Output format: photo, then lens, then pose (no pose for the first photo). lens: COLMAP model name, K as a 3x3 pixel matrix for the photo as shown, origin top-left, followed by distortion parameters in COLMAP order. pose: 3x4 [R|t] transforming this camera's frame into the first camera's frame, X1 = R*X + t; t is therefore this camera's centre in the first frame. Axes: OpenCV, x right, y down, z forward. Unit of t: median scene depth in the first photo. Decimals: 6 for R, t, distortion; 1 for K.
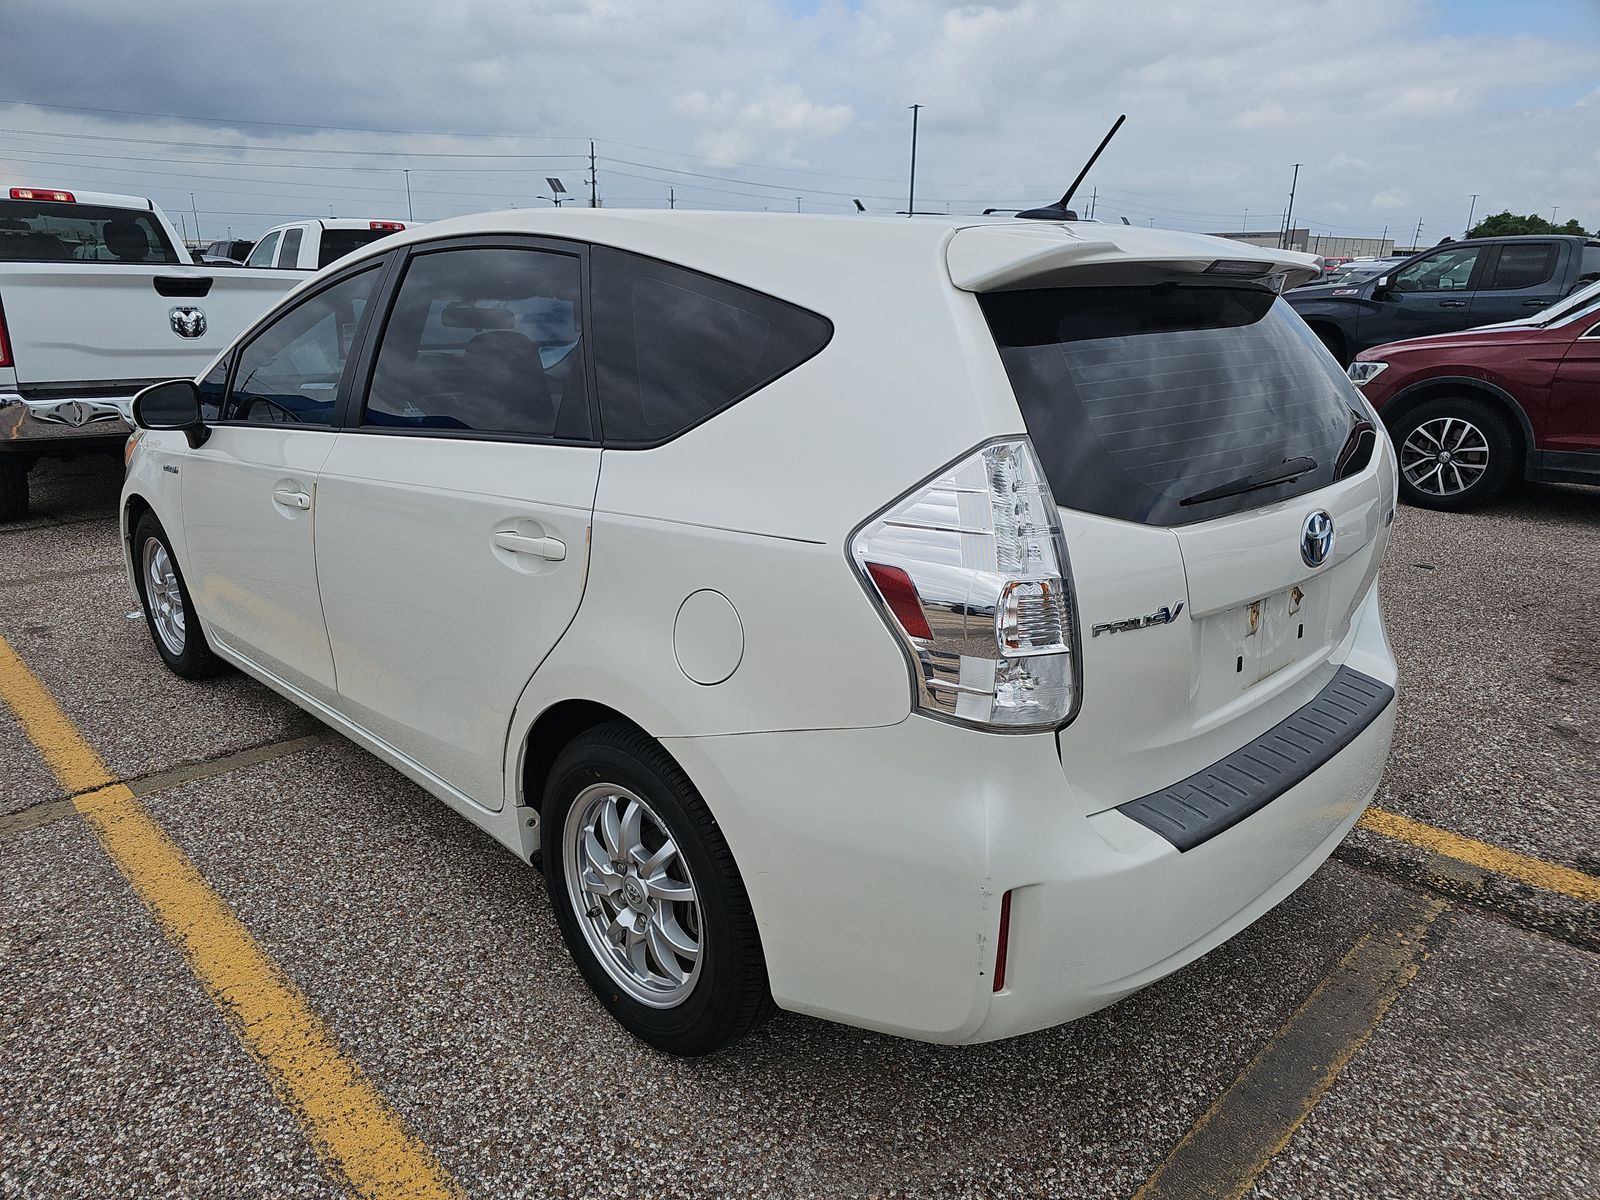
lens RADIAL K [[1080.9, 0, 800.0], [0, 1080.9, 600.0], [0, 0, 1]] dist [0.037888, -0.019965]
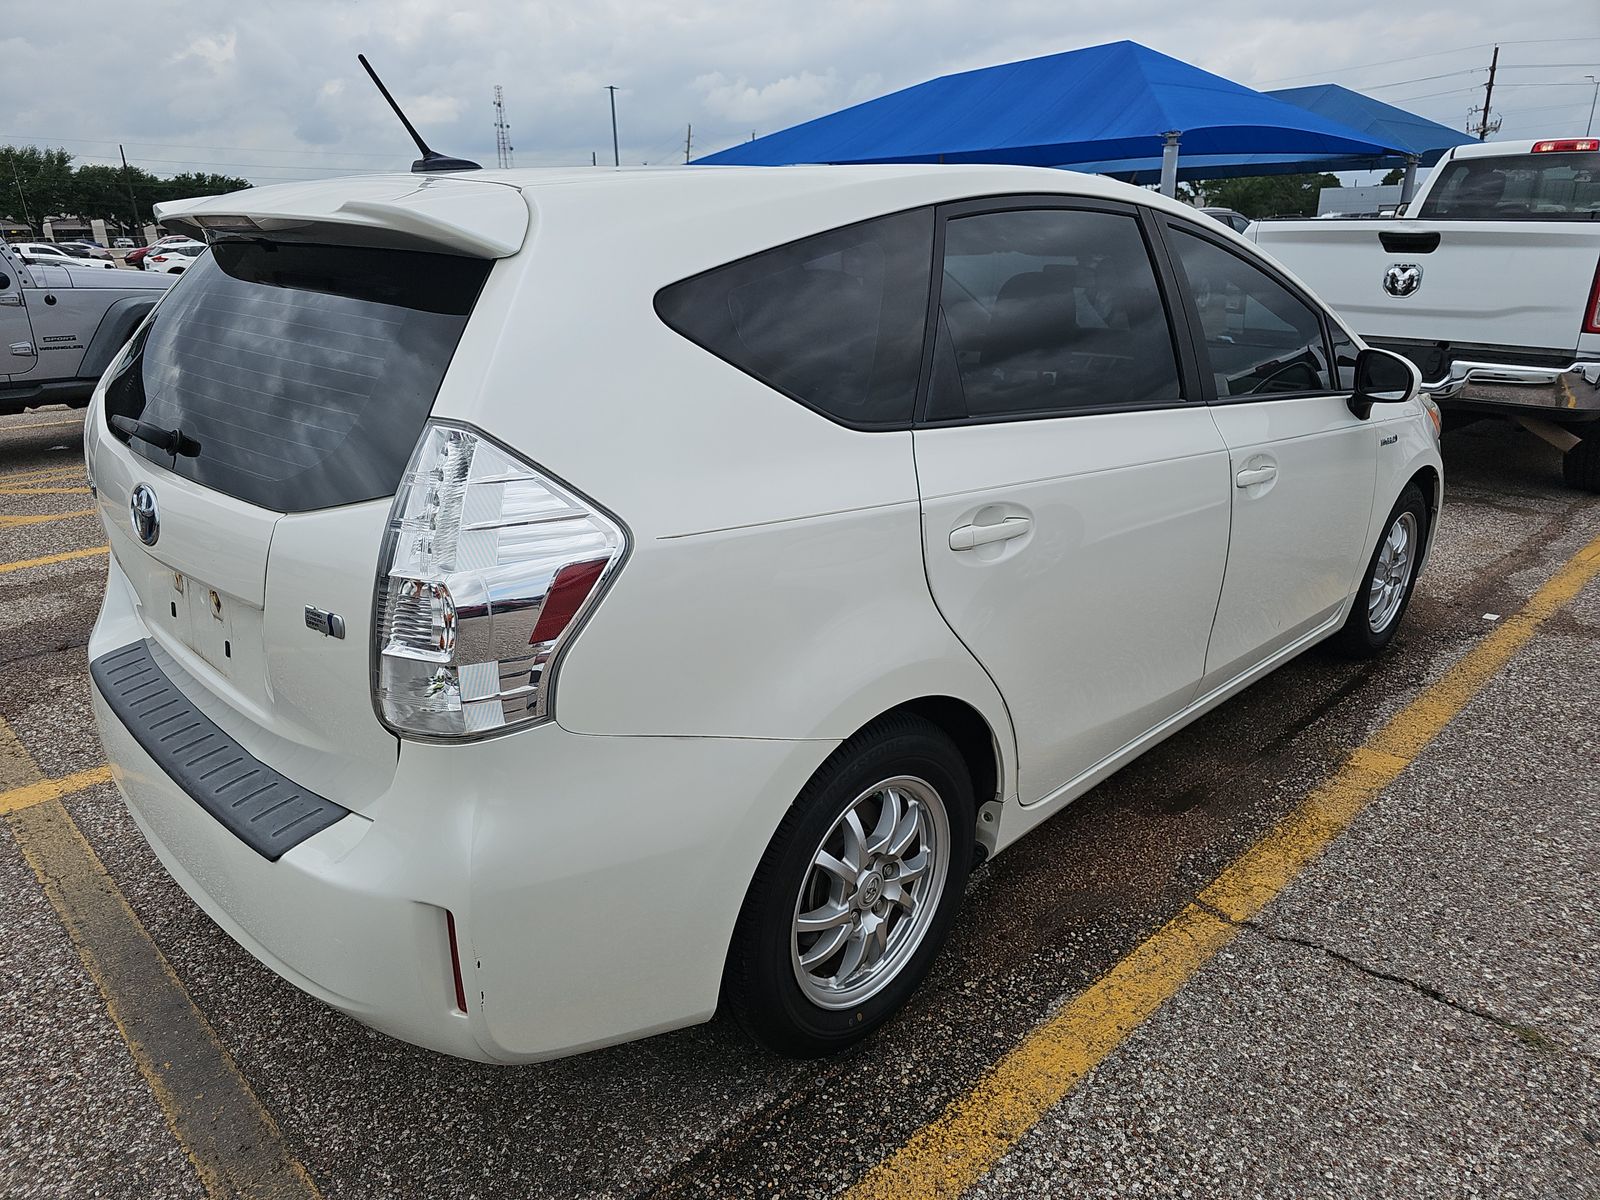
lens RADIAL K [[1086.4, 0, 781.7], [0, 1086.4, 597.7], [0, 0, 1]] dist [0.019011, -0.006683]
pose [[-0.020232, 0.319305, -0.947436, 0.451185], [-0.284736, 0.906547, 0.311605, -0.145216], [0.958392, 0.276074, 0.072577, 0.485492]]
